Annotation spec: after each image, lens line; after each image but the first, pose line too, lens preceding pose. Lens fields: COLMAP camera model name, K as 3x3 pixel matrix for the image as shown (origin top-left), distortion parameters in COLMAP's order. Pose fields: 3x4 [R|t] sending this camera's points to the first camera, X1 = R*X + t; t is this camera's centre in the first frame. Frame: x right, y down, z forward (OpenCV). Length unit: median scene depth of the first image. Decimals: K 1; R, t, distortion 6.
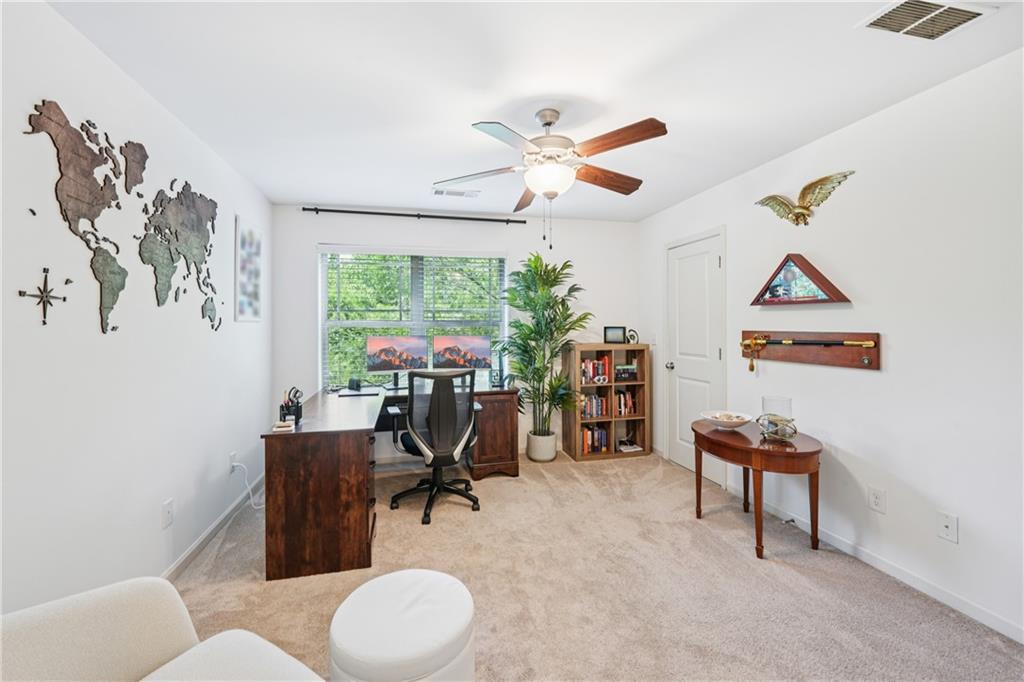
lens RADIAL K [[423.2, 0, 511.9], [0, 423.2, 326.2], [0, 0, 1]] dist [-0.001716, -0.000301]
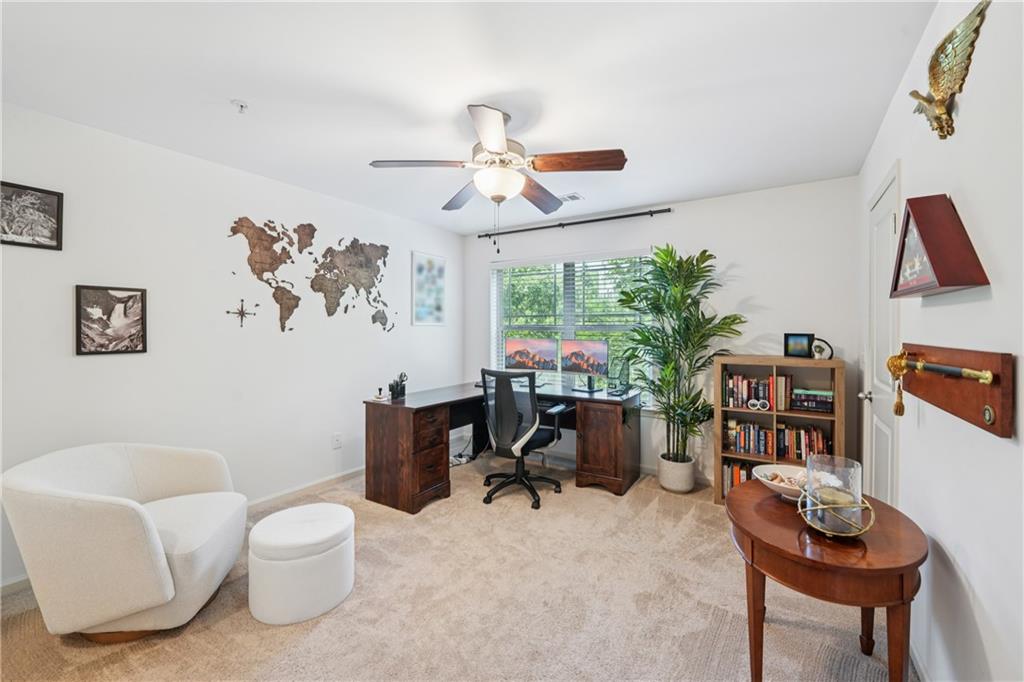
lens RADIAL K [[425.9, 0, 517.1], [0, 425.9, 336.2], [0, 0, 1]] dist [-0.000907, -0.000345]
pose [[0.694520, 0.018979, -0.719223, 0.808480], [-0.009469, 0.999807, 0.017238, -0.004264], [0.719411, -0.005162, 0.694566, 0.320194]]
